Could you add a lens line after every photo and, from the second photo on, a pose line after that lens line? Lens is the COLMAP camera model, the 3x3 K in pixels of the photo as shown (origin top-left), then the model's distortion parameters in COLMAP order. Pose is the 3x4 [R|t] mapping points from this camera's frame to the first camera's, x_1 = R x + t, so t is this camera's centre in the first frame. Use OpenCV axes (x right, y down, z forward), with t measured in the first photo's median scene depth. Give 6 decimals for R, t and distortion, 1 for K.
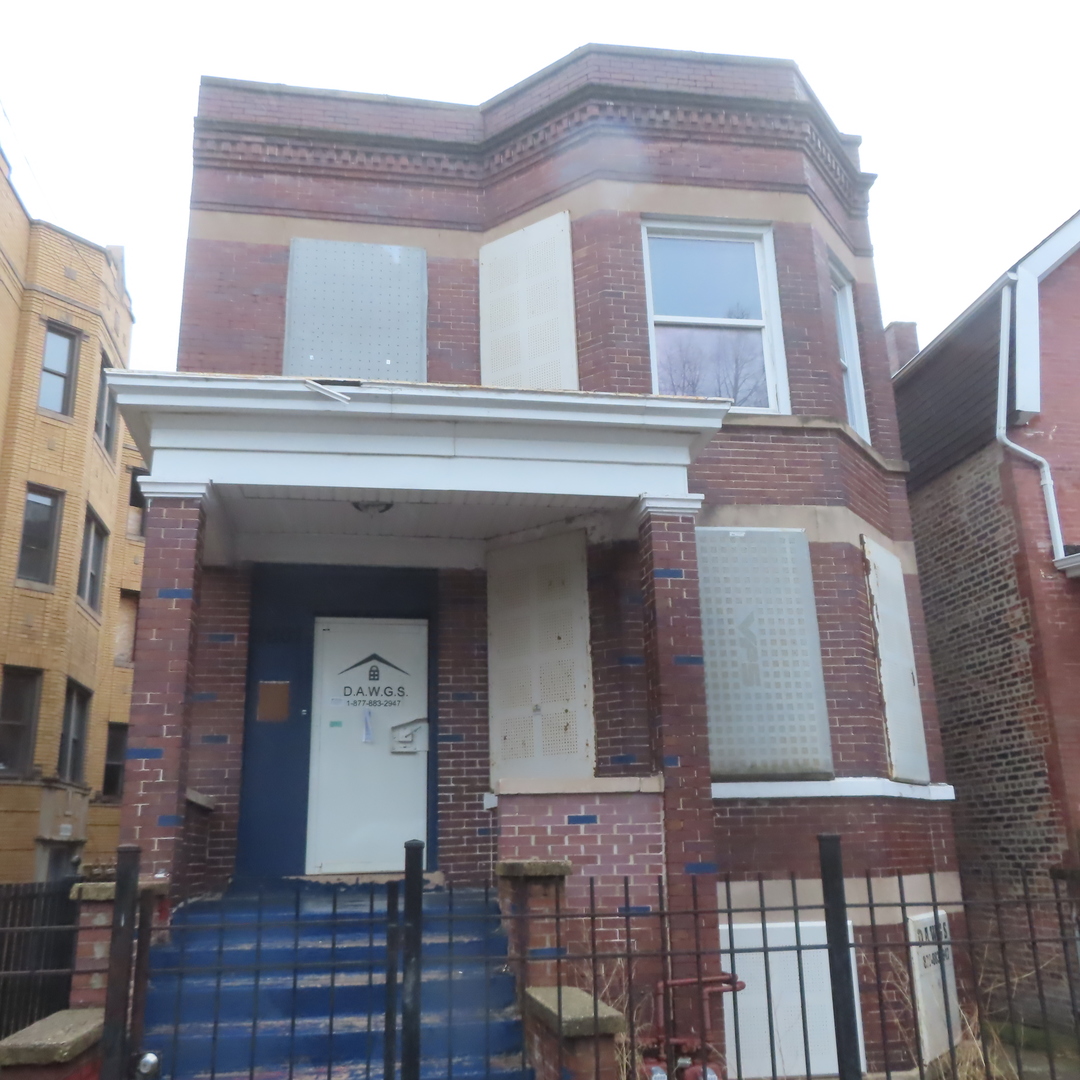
lens RADIAL K [[1037.6, 0, 537.8], [0, 1037.6, 526.3], [0, 0, 1]] dist [-0.038538, 0.016518]
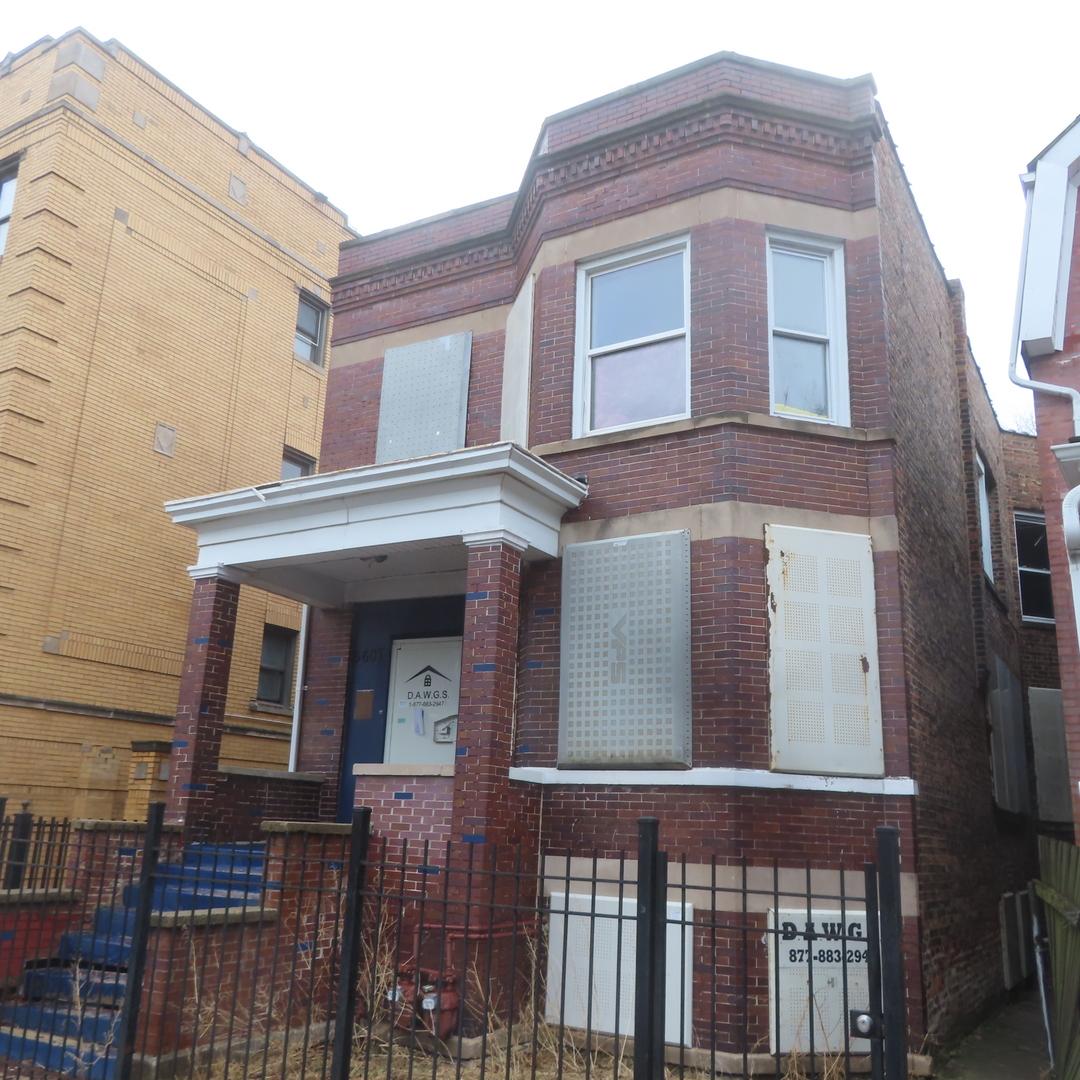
lens RADIAL K [[1037.6, 0, 537.8], [0, 1037.6, 526.3], [0, 0, 1]] dist [-0.038538, 0.016518]
pose [[0.767413, -0.128546, -0.628134, 0.801745], [0.140561, 0.989593, -0.030790, 0.010538], [0.625555, -0.064663, 0.777496, 0.094819]]
